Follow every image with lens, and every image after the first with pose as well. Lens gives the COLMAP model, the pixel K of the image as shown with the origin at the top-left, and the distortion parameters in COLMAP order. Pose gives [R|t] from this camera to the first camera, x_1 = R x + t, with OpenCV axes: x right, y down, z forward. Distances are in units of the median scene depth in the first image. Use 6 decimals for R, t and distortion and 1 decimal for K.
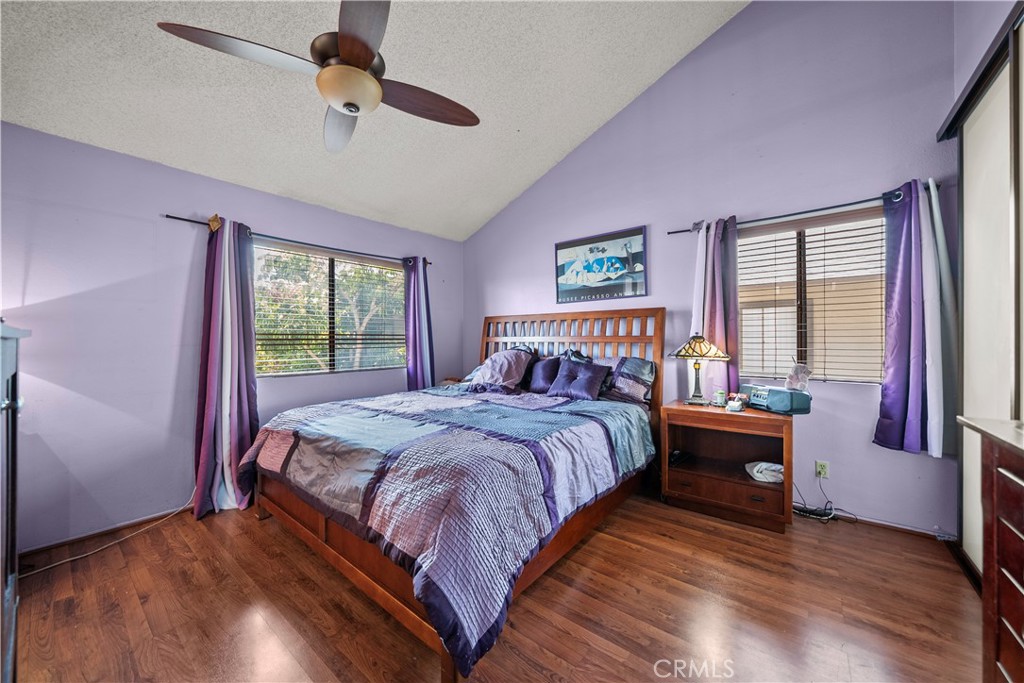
lens RADIAL K [[371.7, 0, 511.8], [0, 371.7, 338.1], [0, 0, 1]] dist [-0.004761, -0.000306]
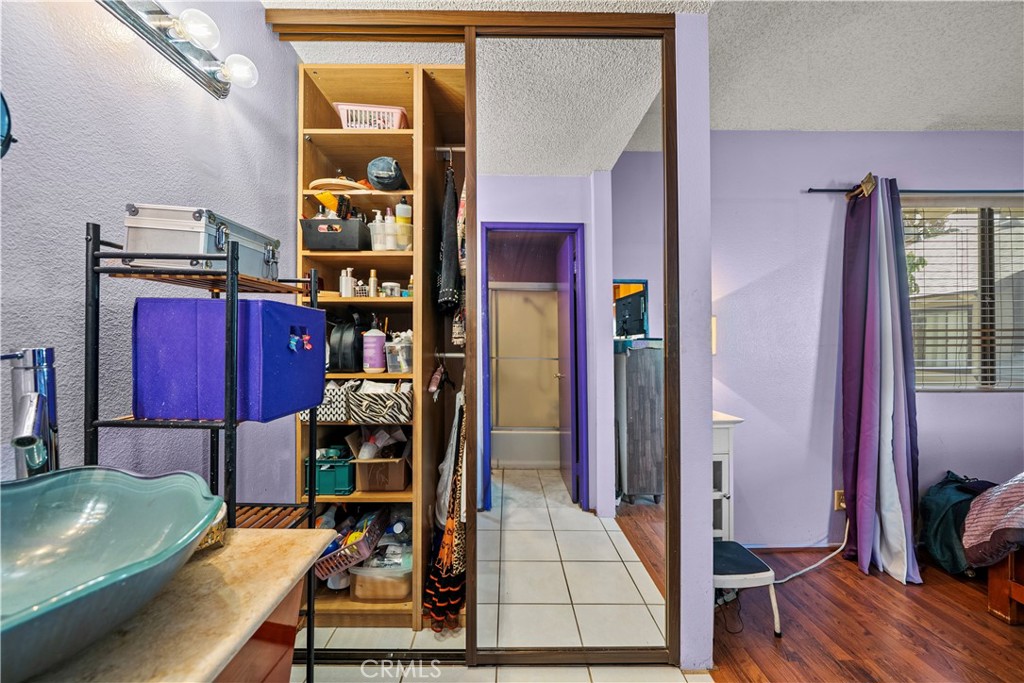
lens RADIAL K [[371.7, 0, 511.8], [0, 371.7, 338.1], [0, 0, 1]] dist [-0.004761, -0.000306]
pose [[0.629180, -0.005294, -0.777242, -0.670204], [0.005443, 0.999982, -0.002405, 0.001245], [0.777240, -0.002717, 0.629198, -0.044156]]
